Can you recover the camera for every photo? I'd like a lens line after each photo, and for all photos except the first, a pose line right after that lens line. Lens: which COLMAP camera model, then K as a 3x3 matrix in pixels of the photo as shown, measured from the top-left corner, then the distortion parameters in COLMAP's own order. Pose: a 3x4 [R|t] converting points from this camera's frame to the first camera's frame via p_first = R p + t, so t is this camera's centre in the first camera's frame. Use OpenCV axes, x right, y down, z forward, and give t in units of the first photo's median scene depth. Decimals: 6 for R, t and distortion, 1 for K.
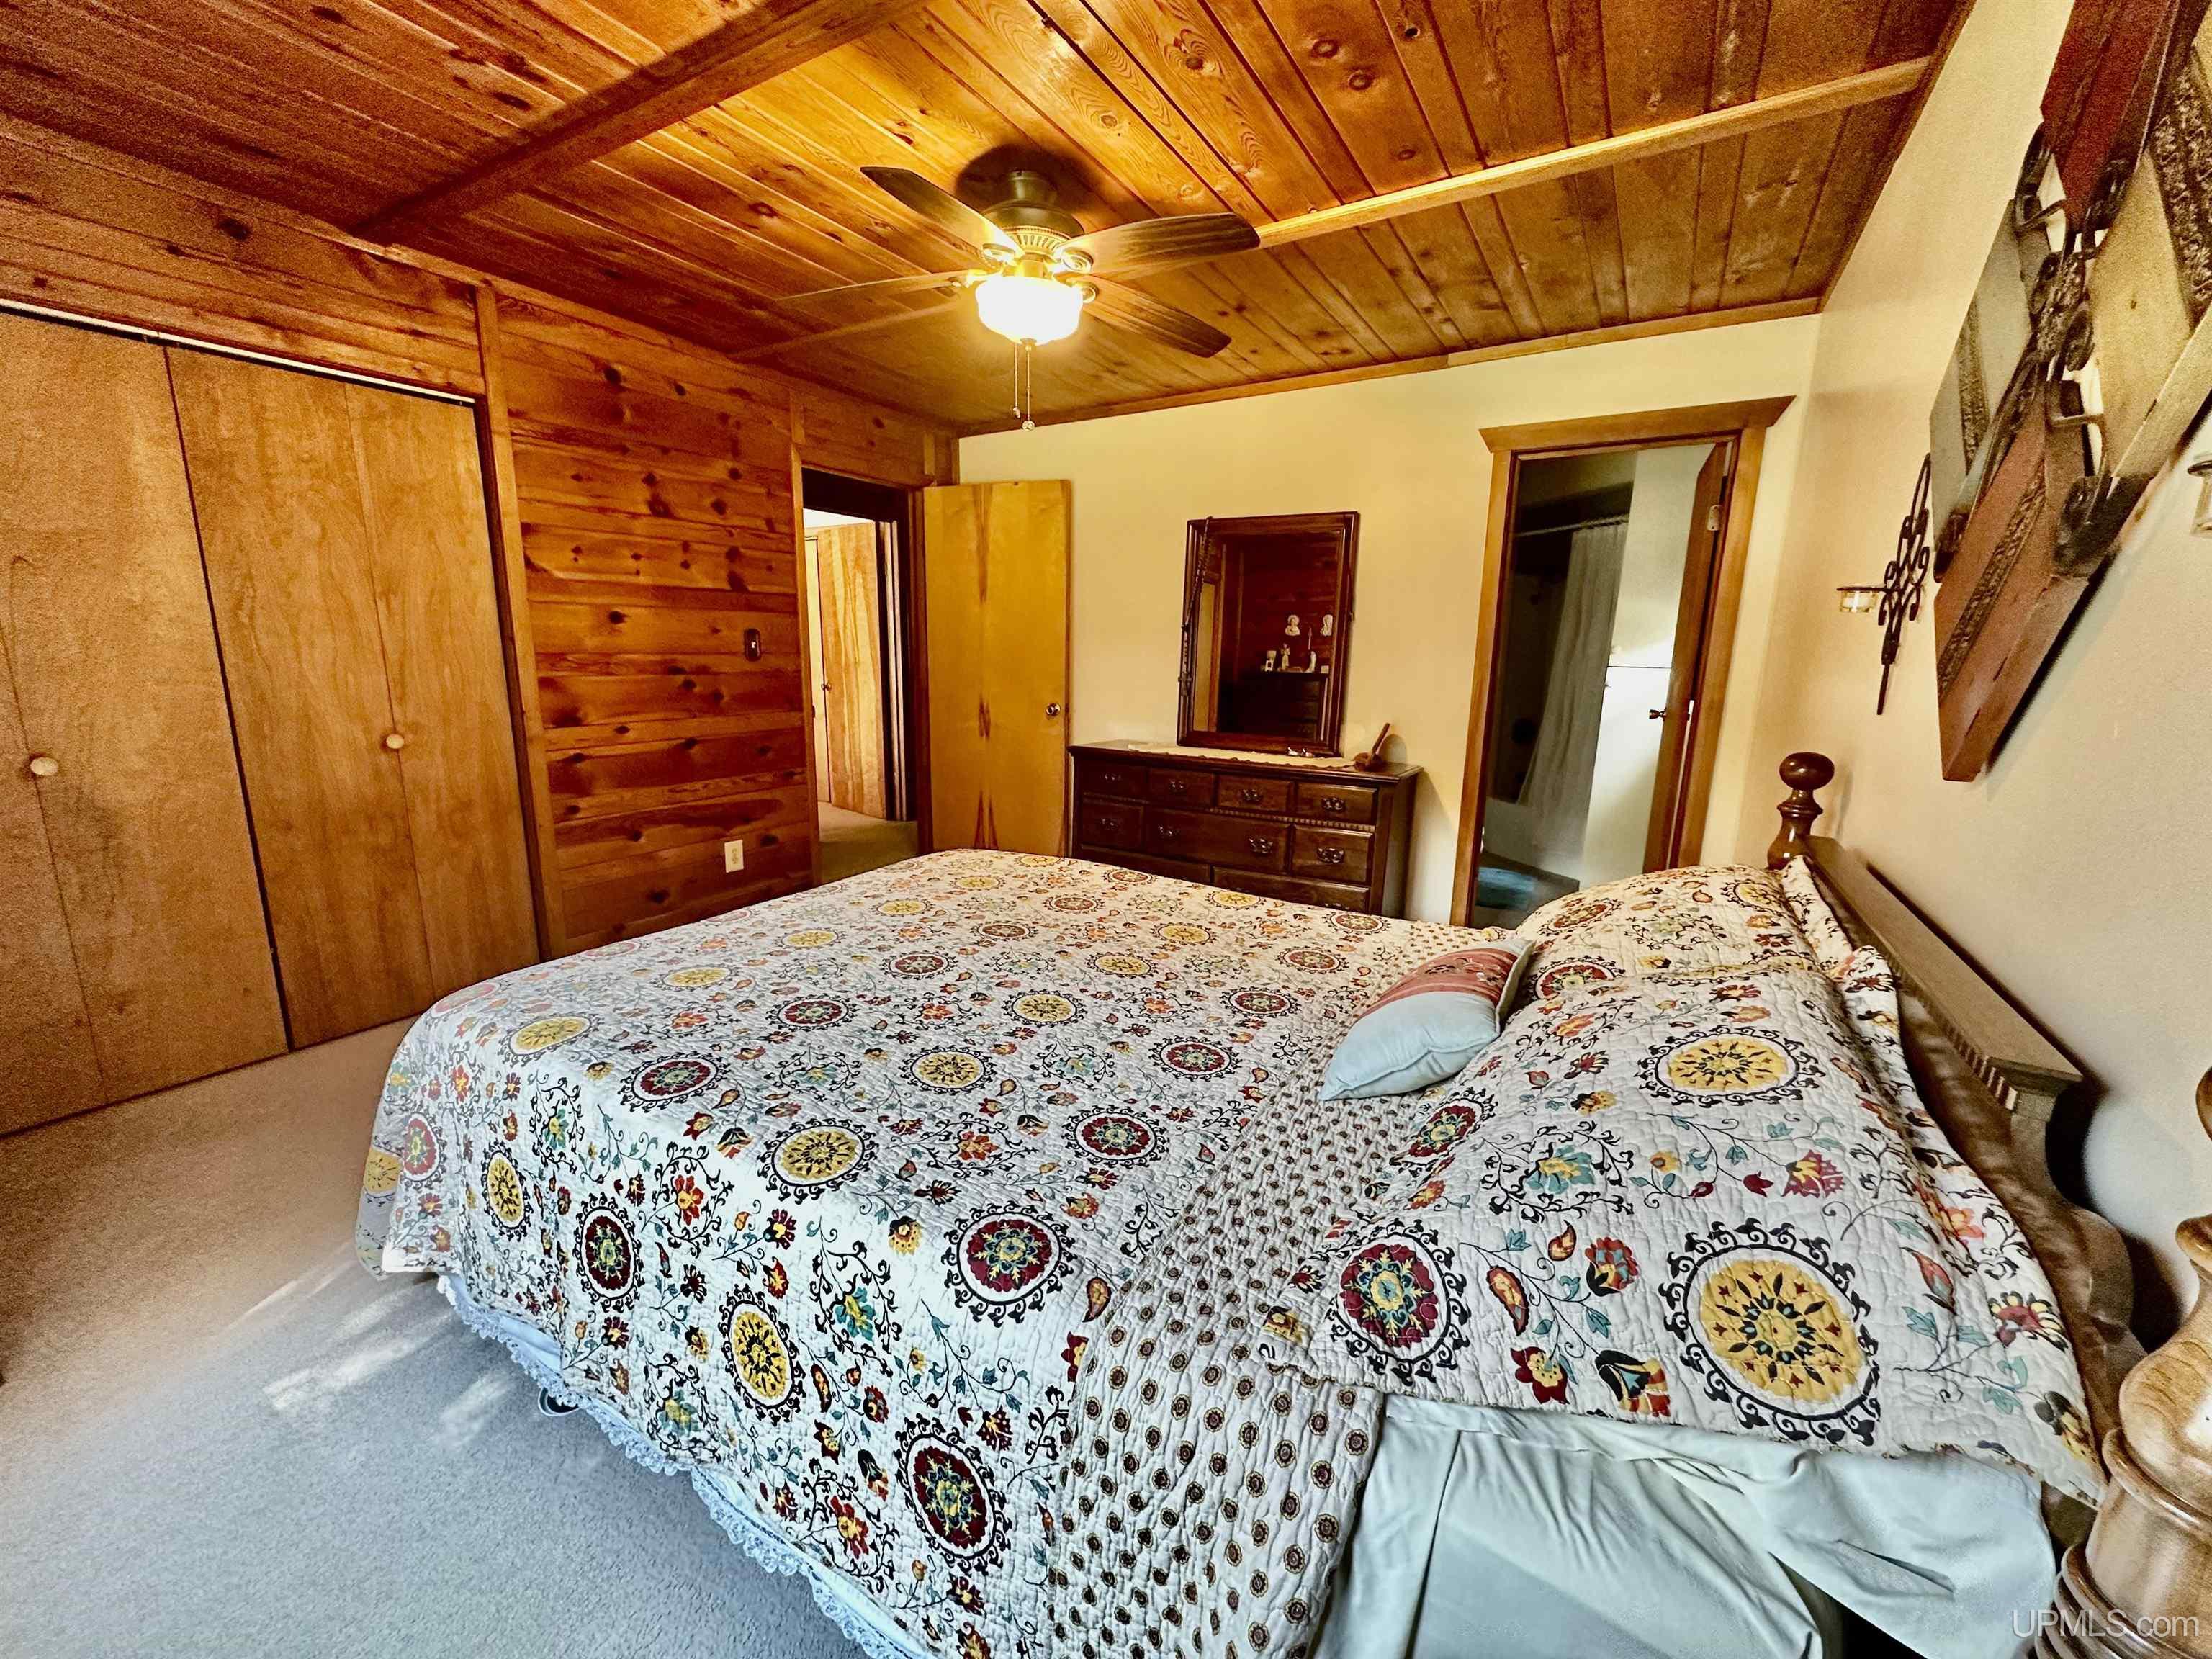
lens RADIAL K [[890.7, 0, 1106.0], [0, 890.7, 829.5], [0, 0, 1]] dist [-0.001012, 0.000074]
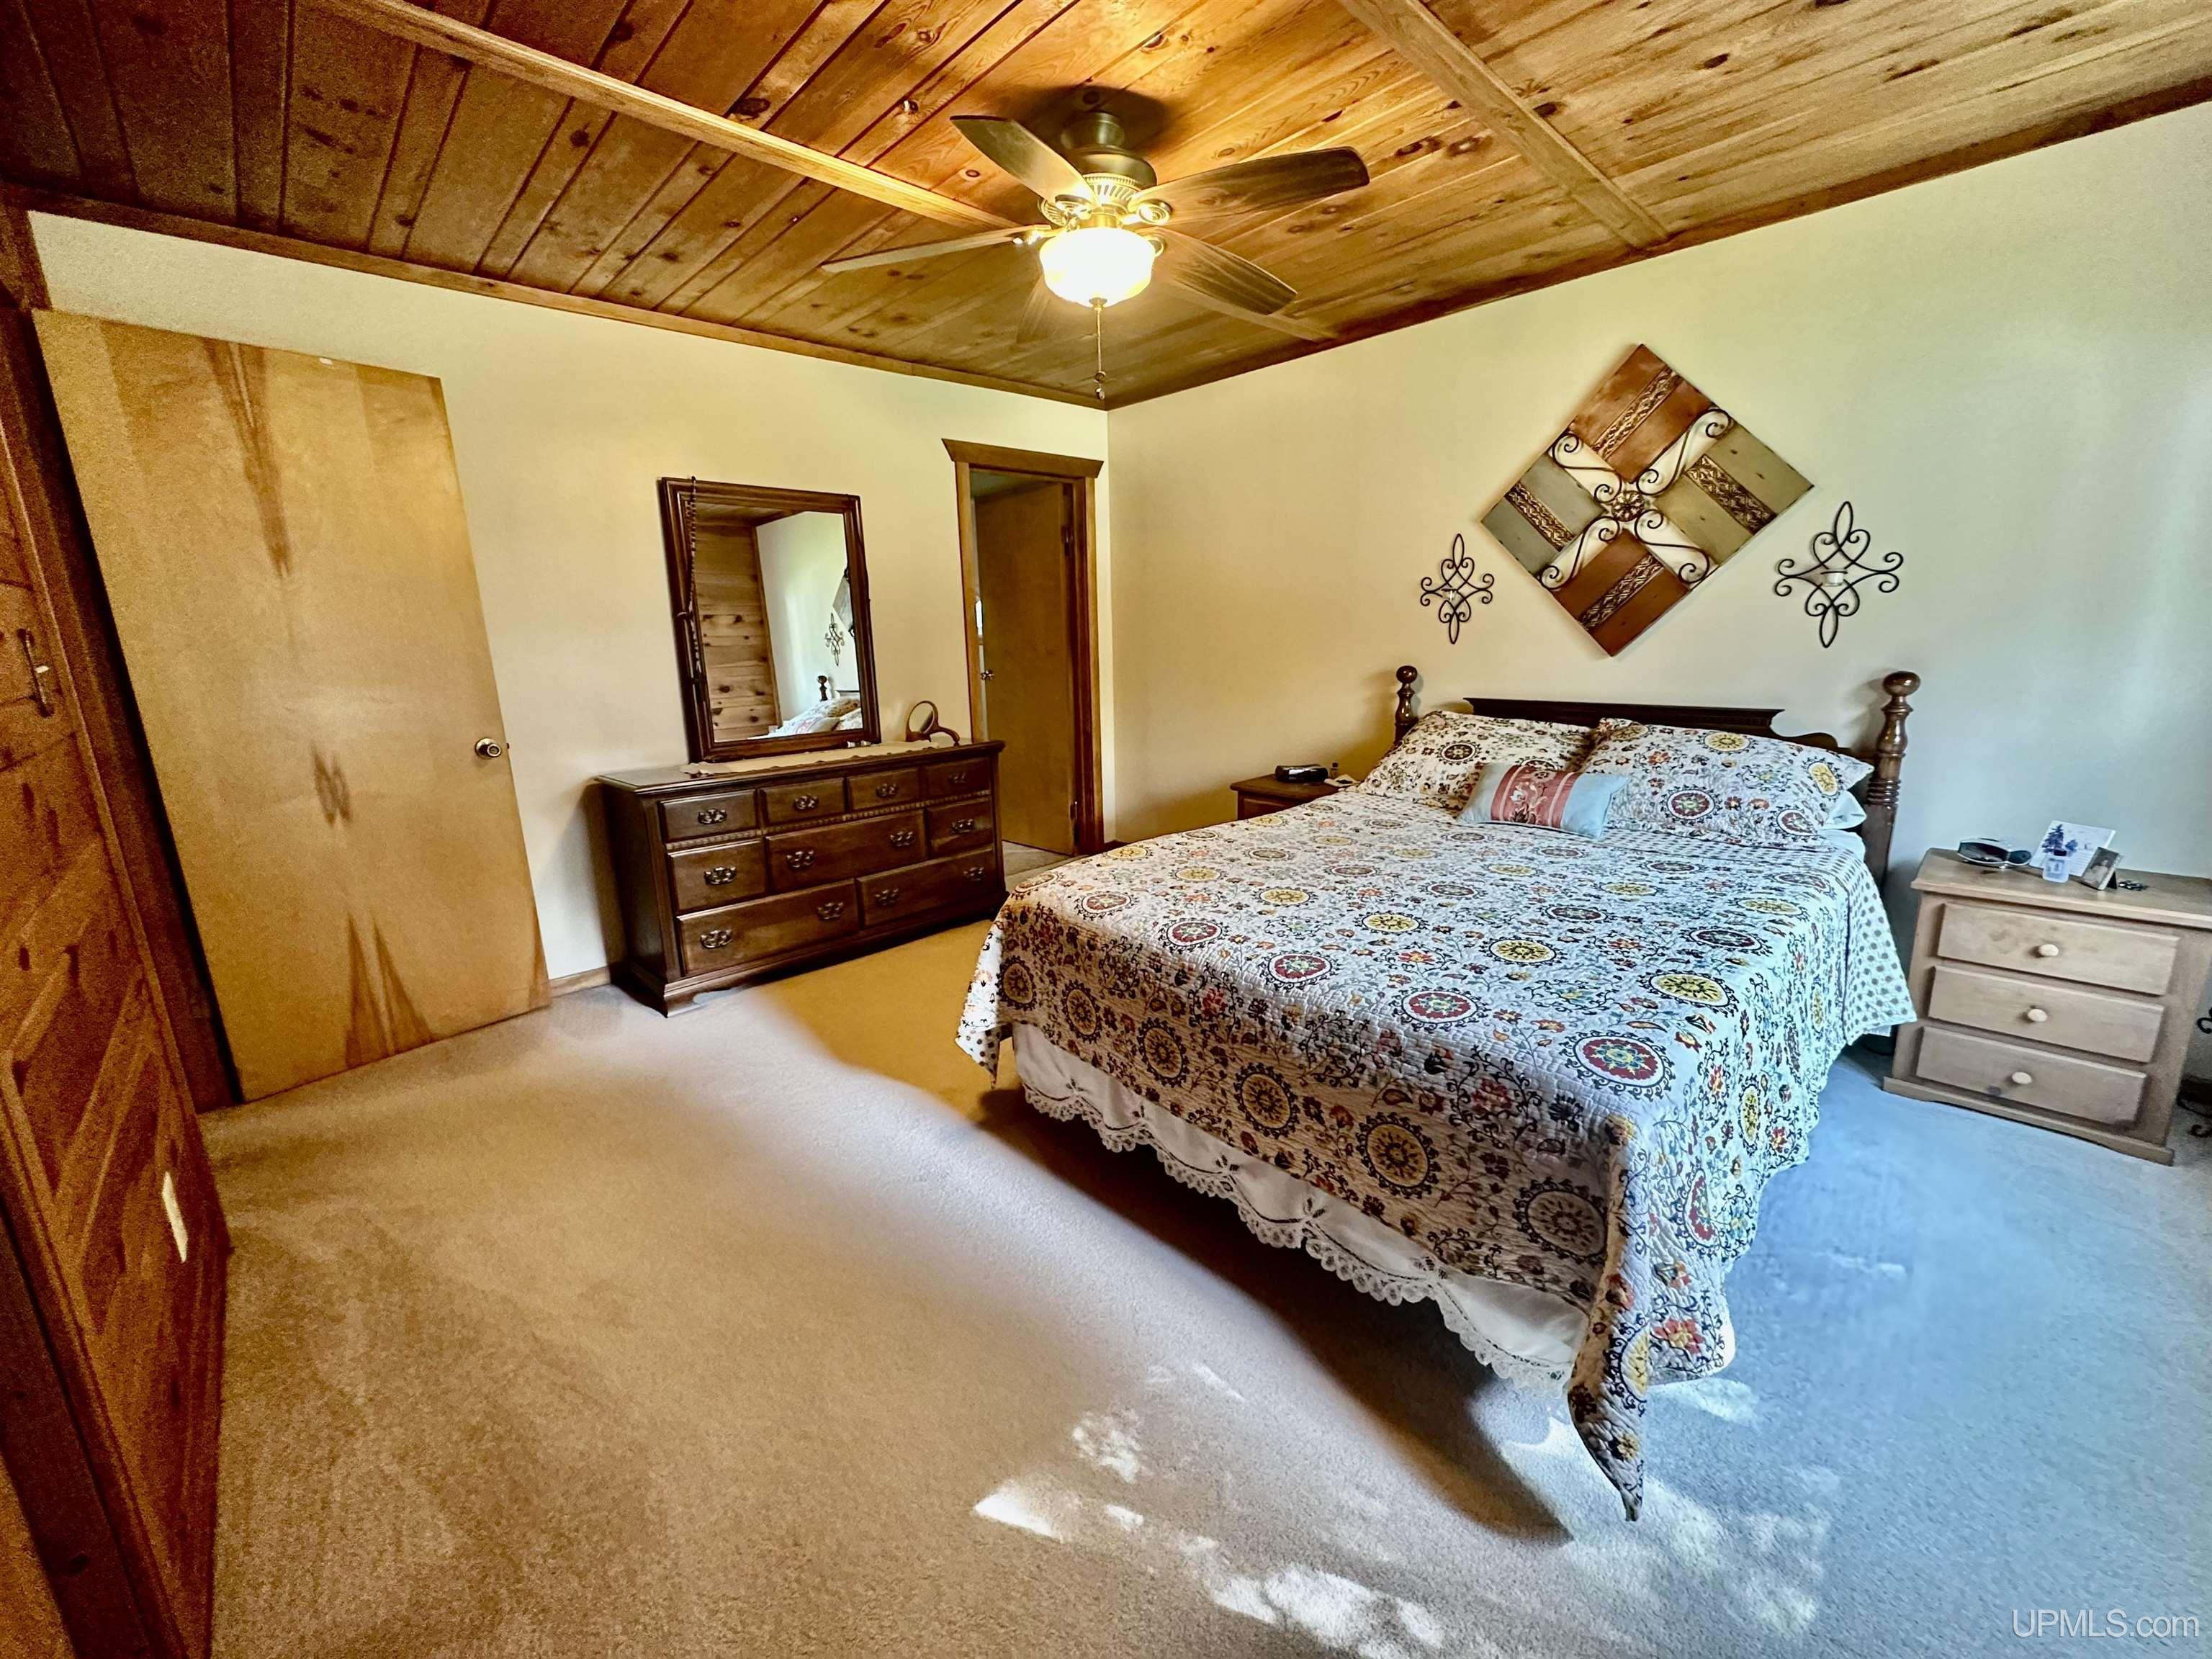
lens RADIAL K [[890.7, 0, 1106.0], [0, 890.7, 829.5], [0, 0, 1]] dist [-0.001012, 0.000074]
pose [[0.276652, -0.227158, 0.933736, -0.710482], [0.229335, 0.959191, 0.165402, -0.112022], [-0.933204, 0.168380, 0.317457, 0.532343]]
